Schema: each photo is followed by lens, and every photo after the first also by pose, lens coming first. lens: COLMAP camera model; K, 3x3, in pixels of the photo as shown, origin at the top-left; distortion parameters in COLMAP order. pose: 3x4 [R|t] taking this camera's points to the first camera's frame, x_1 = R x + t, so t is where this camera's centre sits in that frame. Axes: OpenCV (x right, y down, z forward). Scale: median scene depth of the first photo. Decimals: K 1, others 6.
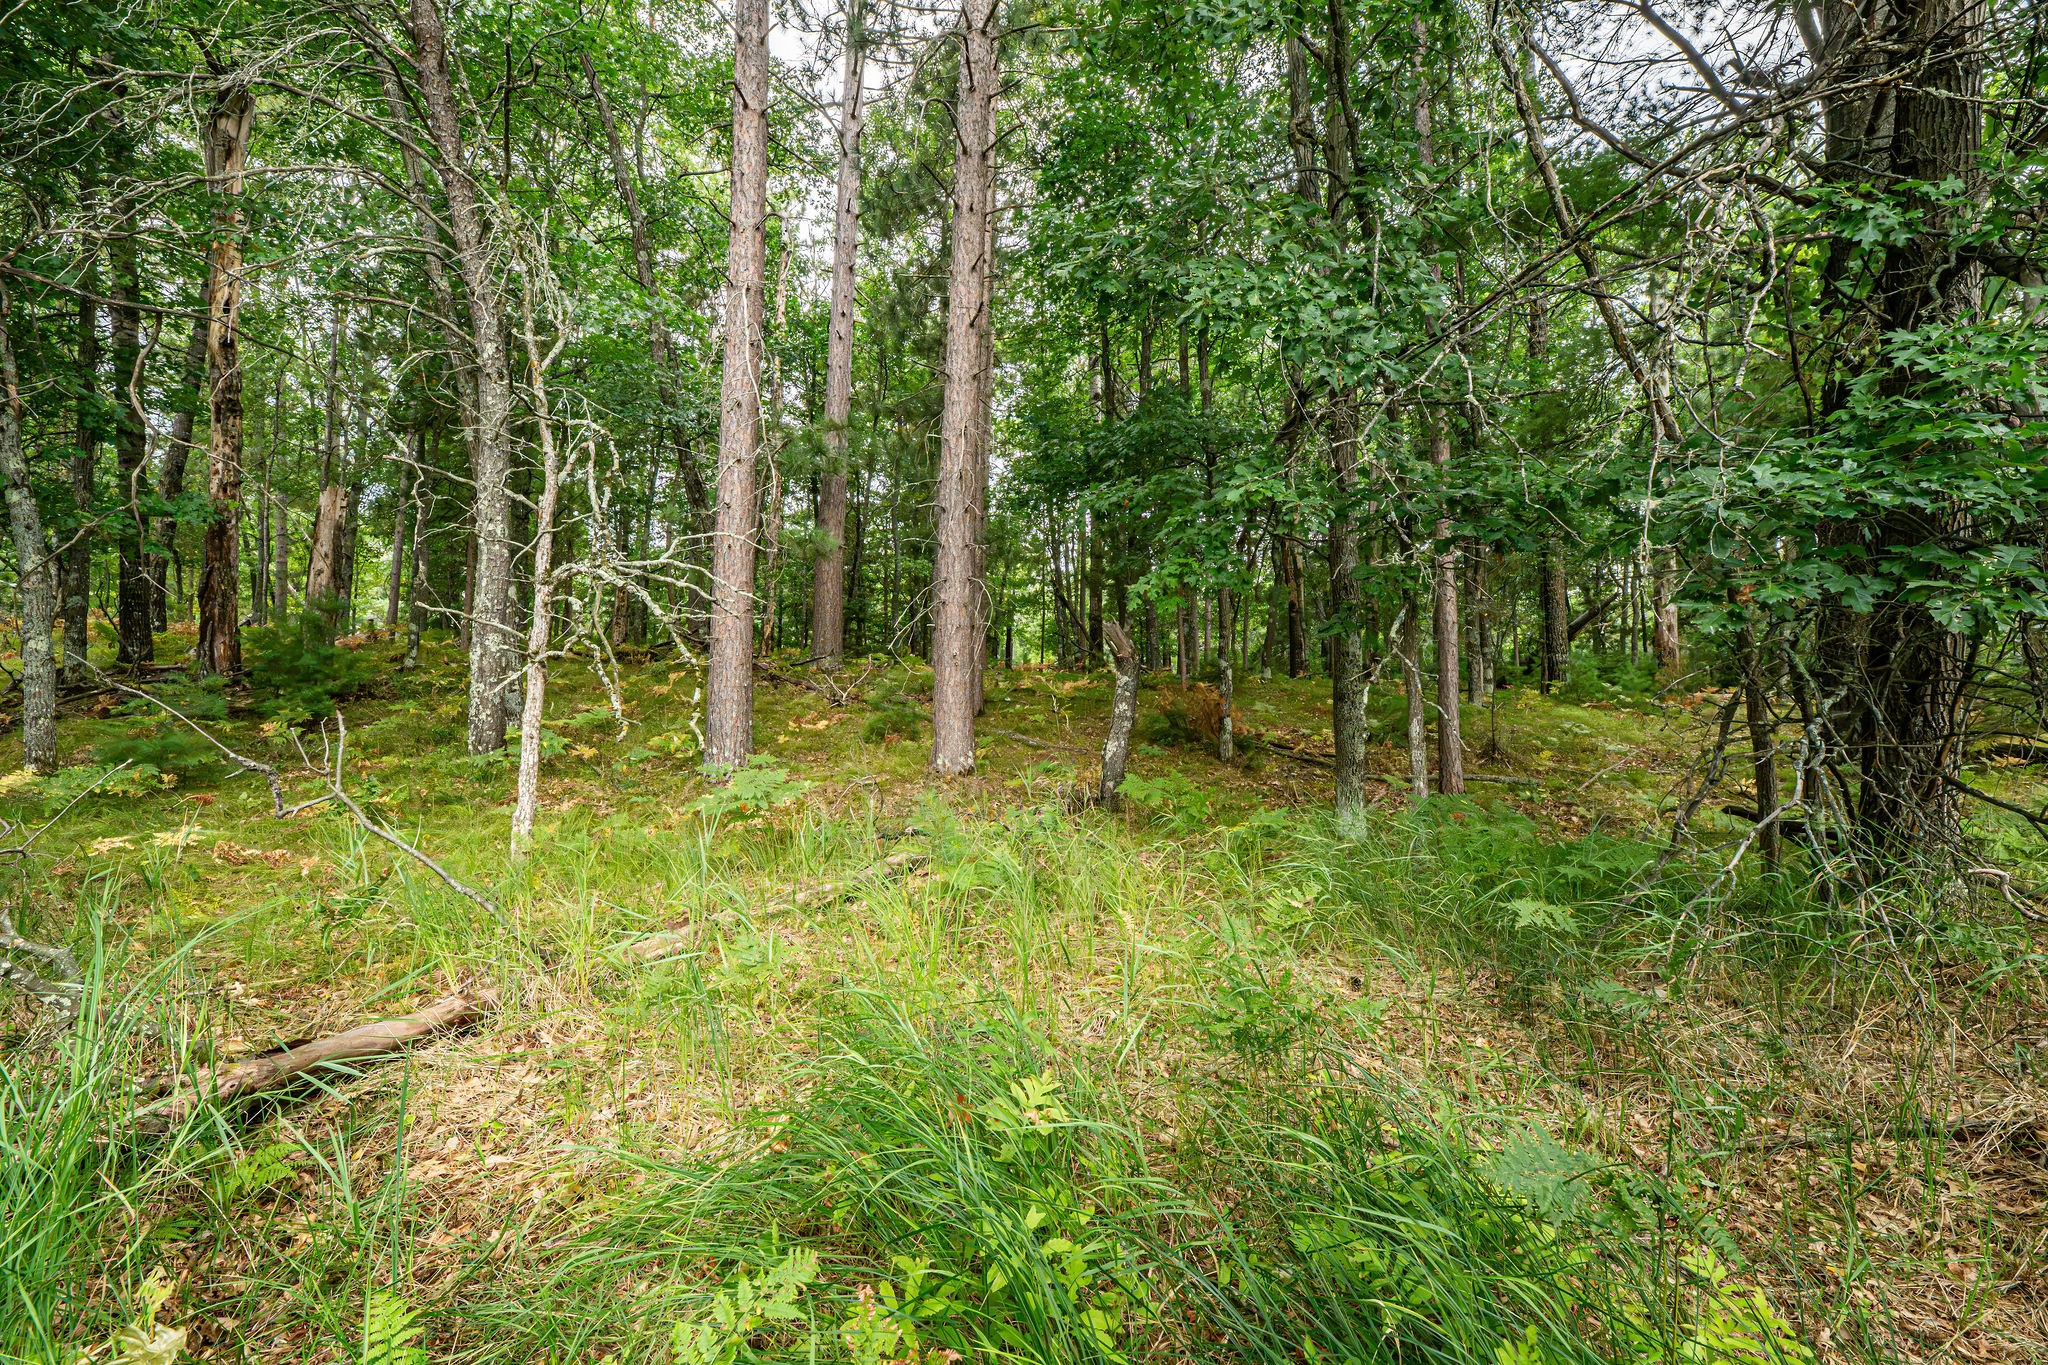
lens RADIAL K [[821.1, 0, 1021.7], [0, 821.1, 692.8], [0, 0, 1]] dist [-0.001823, -0.003497]
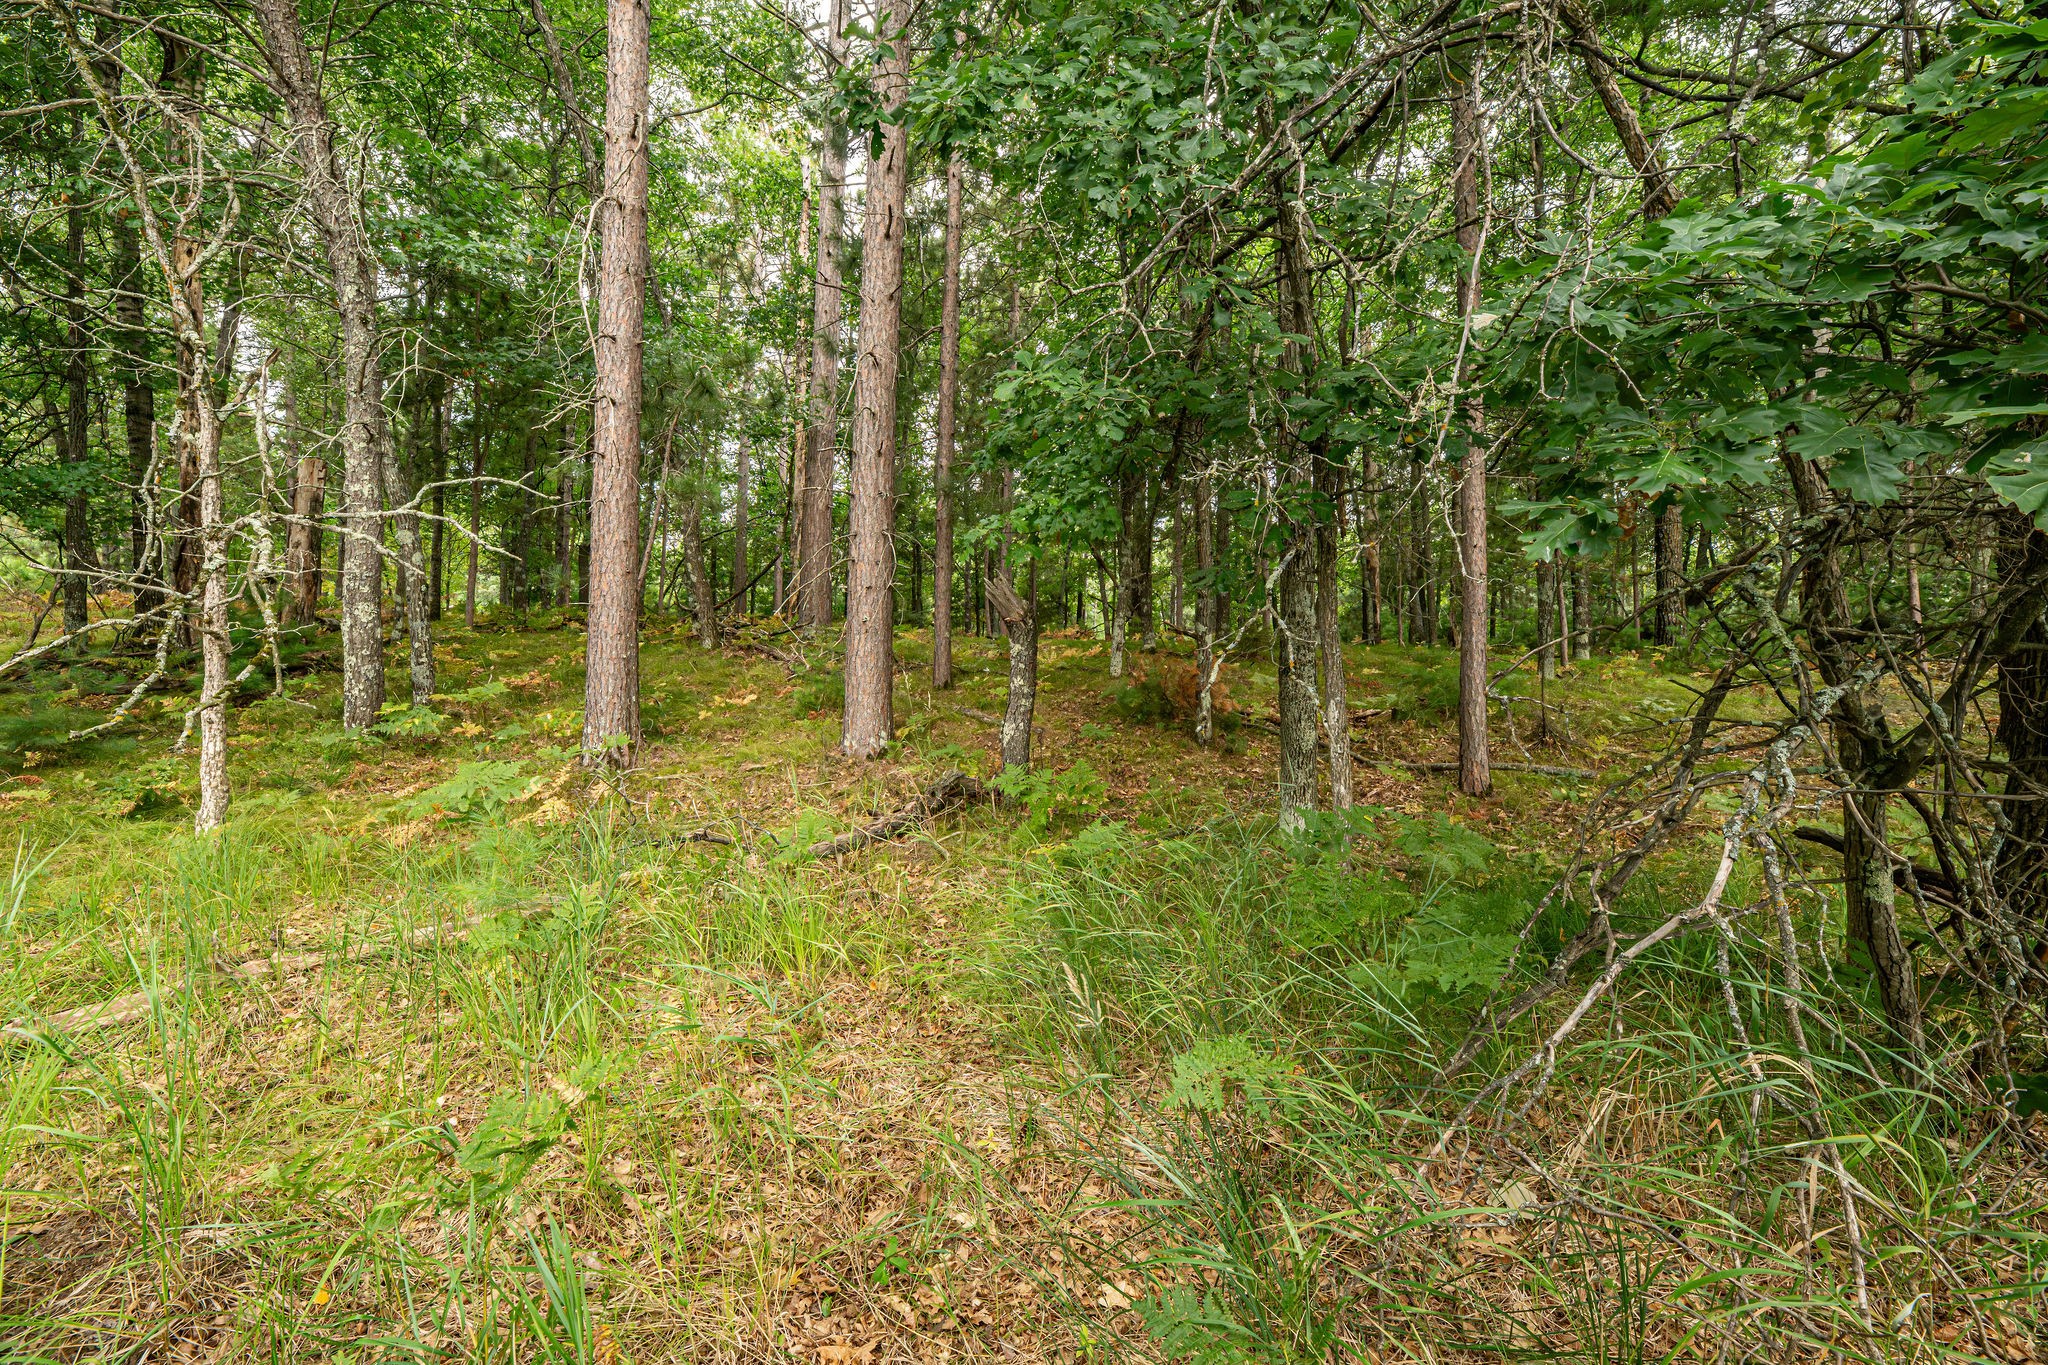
lens RADIAL K [[821.1, 0, 1021.7], [0, 821.1, 692.8], [0, 0, 1]] dist [-0.001823, -0.003497]
pose [[0.991626, 0.001501, -0.129131, 0.219091], [0.003704, 0.999191, 0.040057, -0.004128], [0.129087, -0.040200, 0.990818, 0.170953]]
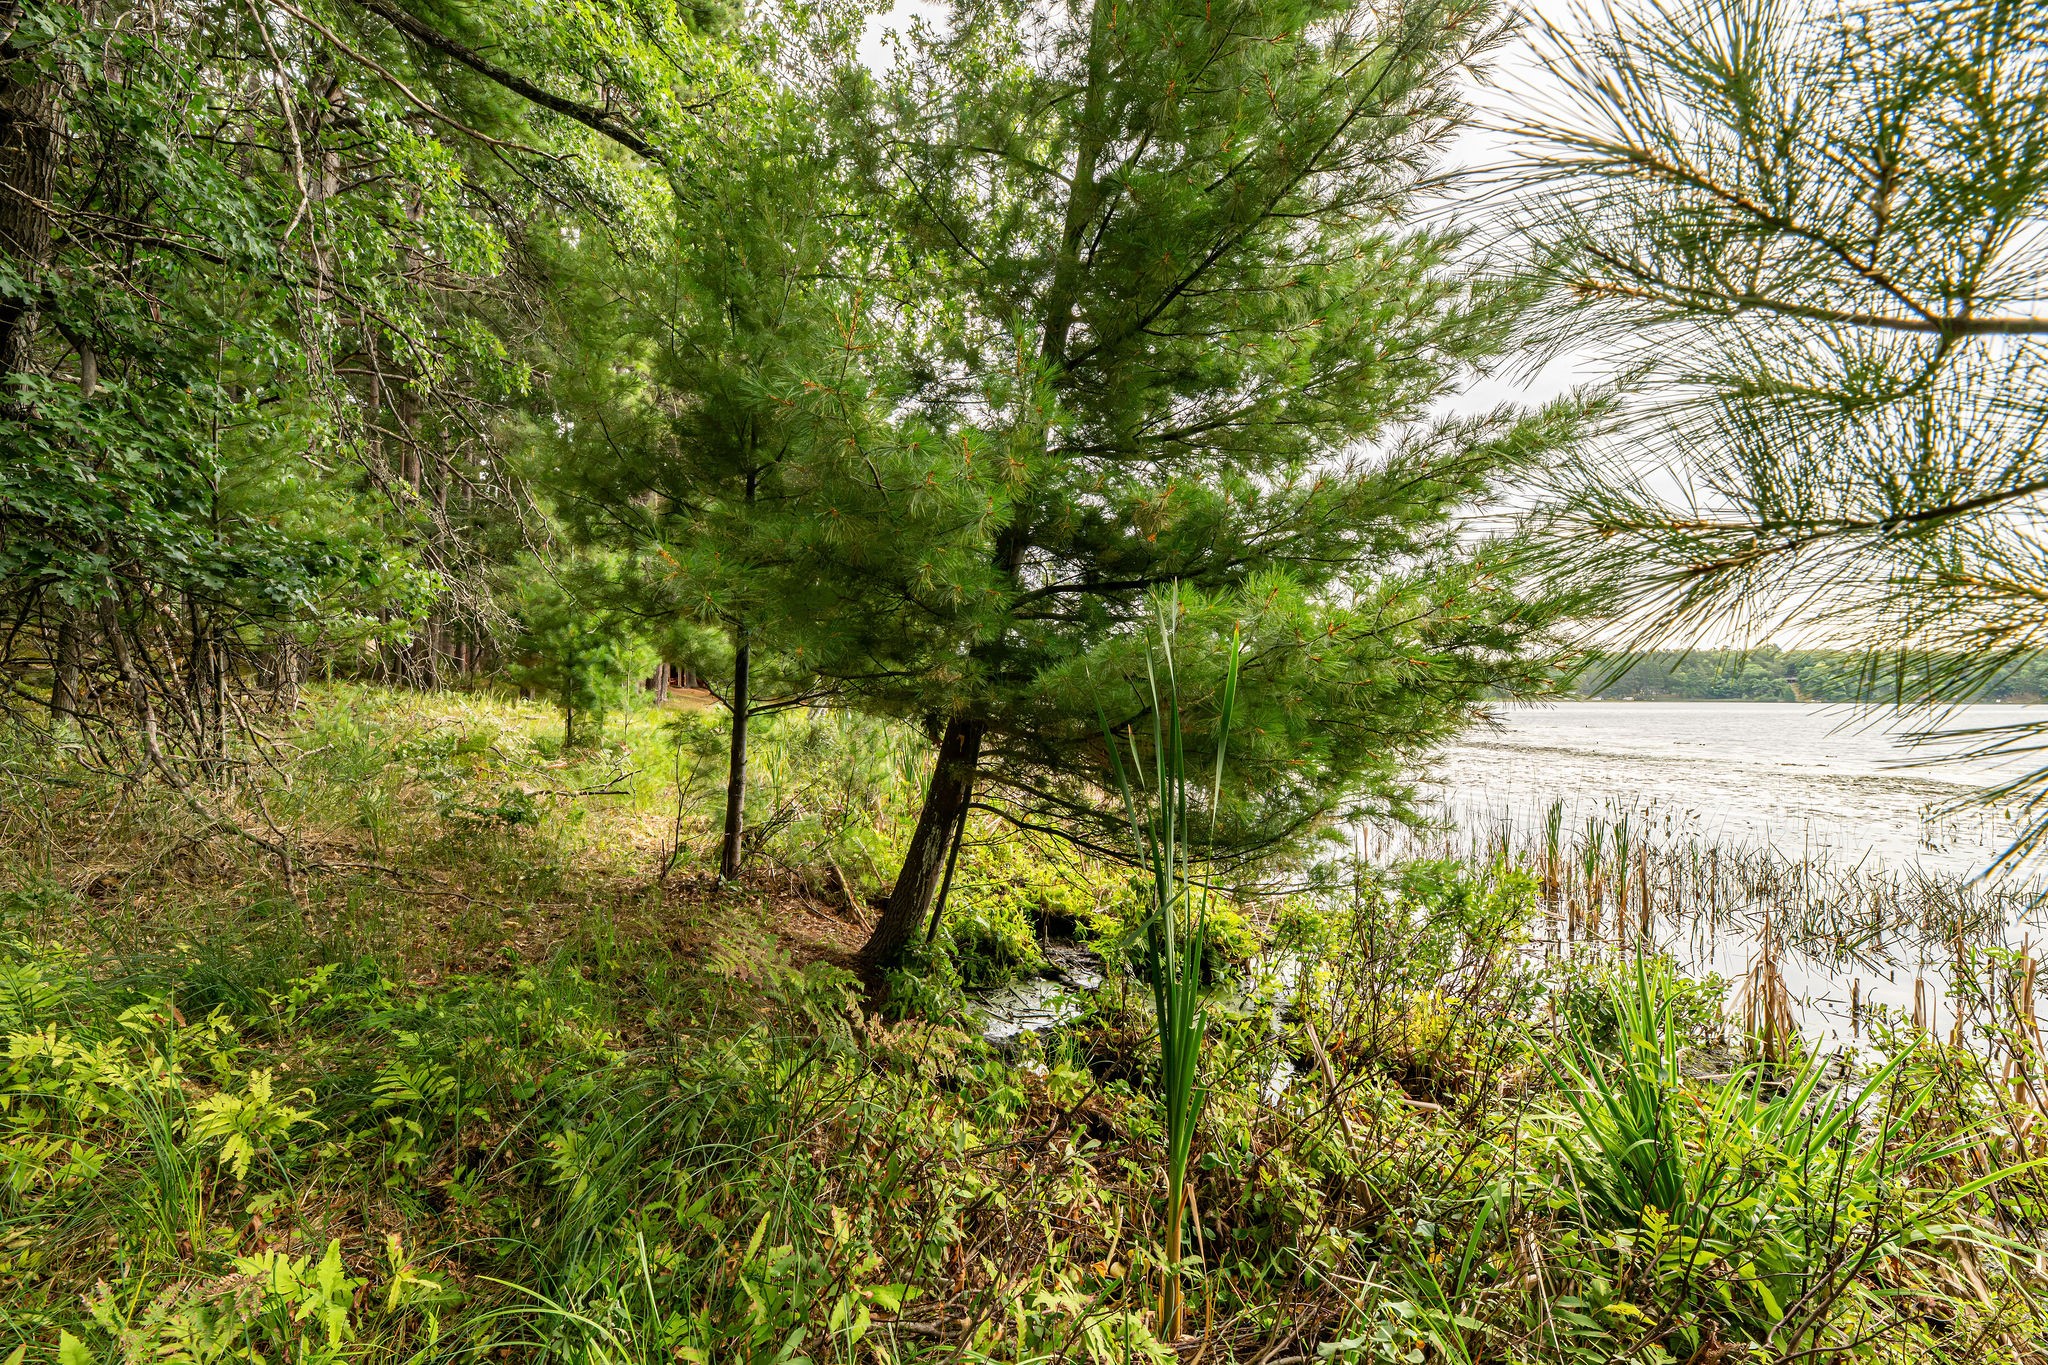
lens RADIAL K [[821.1, 0, 1021.7], [0, 821.1, 692.8], [0, 0, 1]] dist [-0.001823, -0.003497]
pose [[-0.269792, -0.024225, 0.962614, -0.308778], [-0.089707, 0.995968, -0.000078, -0.021342], [-0.958731, -0.086375, -0.270877, -0.135624]]
